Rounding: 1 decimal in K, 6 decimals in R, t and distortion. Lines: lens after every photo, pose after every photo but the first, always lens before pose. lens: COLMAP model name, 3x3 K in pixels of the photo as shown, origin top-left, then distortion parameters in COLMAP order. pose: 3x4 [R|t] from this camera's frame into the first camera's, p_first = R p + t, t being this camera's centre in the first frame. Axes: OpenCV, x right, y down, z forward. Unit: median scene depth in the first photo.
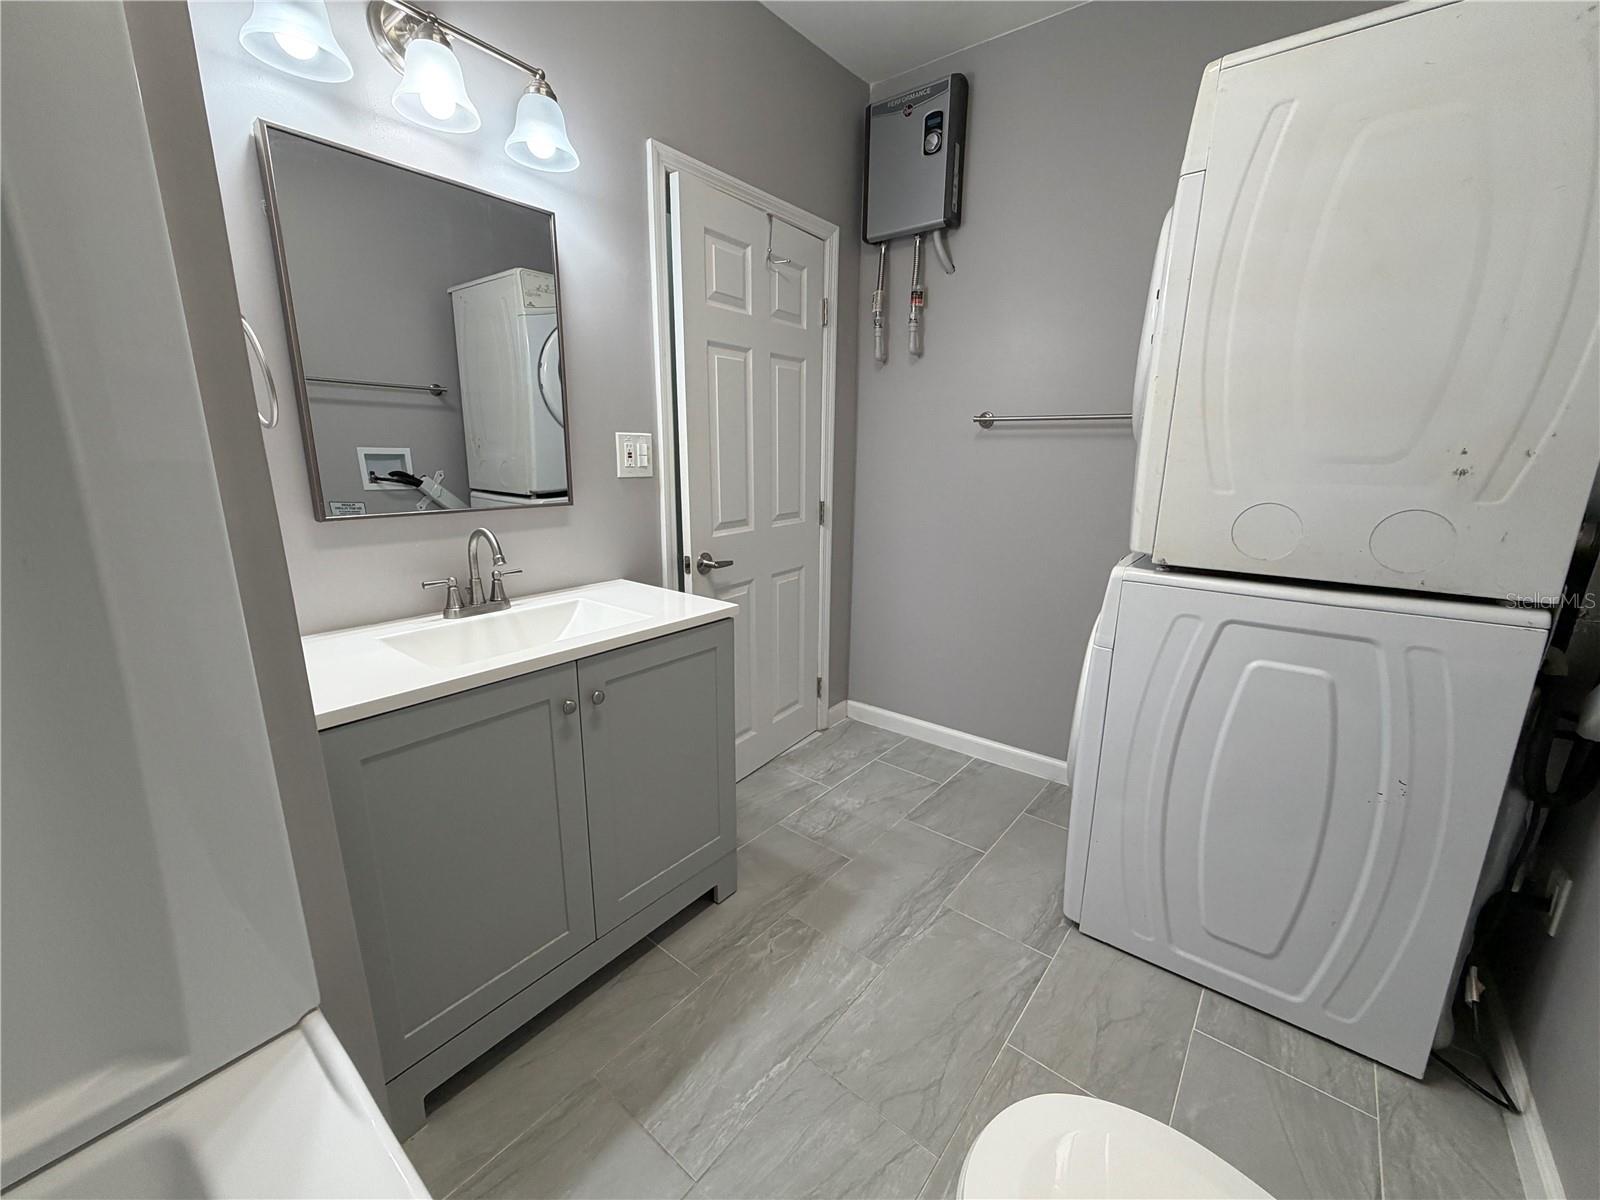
lens RADIAL K [[638.3, 0, 797.7], [0, 638.3, 599.6], [0, 0, 1]] dist [-0.000458, 0.000211]
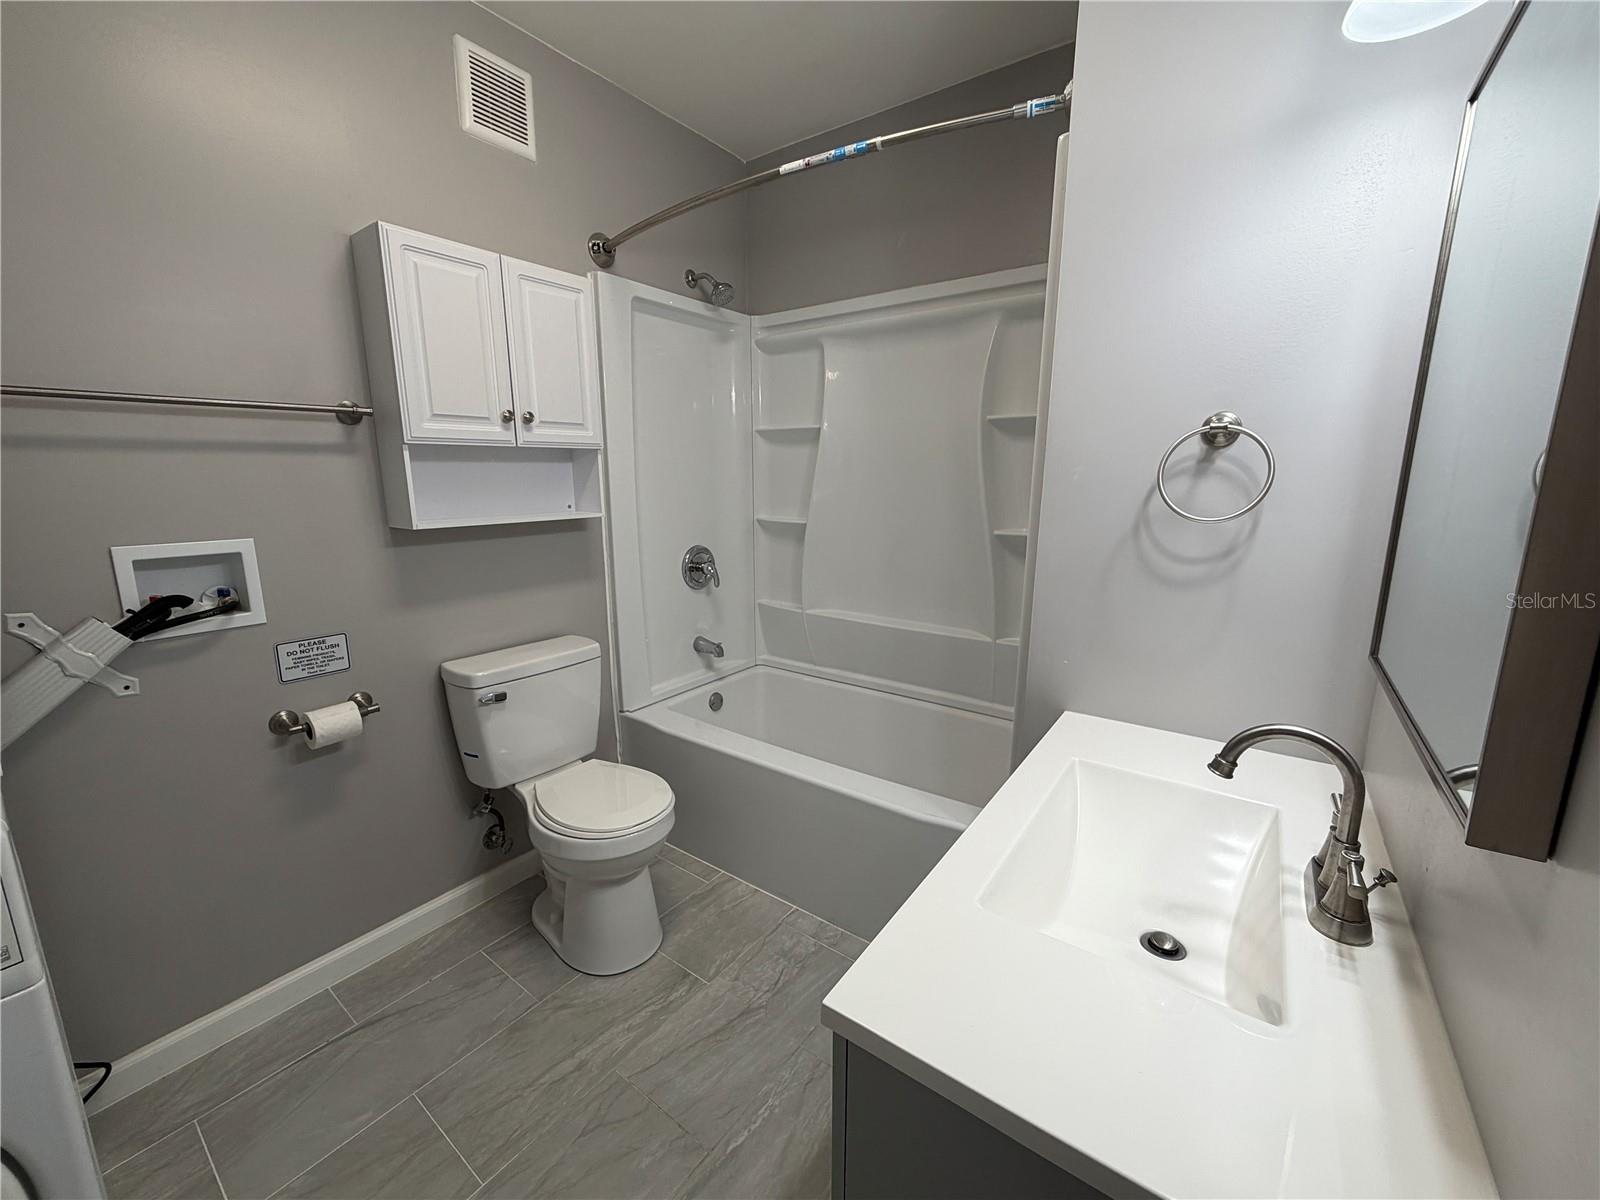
lens RADIAL K [[638.3, 0, 797.7], [0, 638.3, 599.6], [0, 0, 1]] dist [-0.000458, 0.000211]
pose [[-0.999035, 0.000755, -0.043923, -0.080798], [-0.017342, 0.911866, 0.410122, -0.459172], [0.040361, 0.410488, -0.910972, 1.605112]]
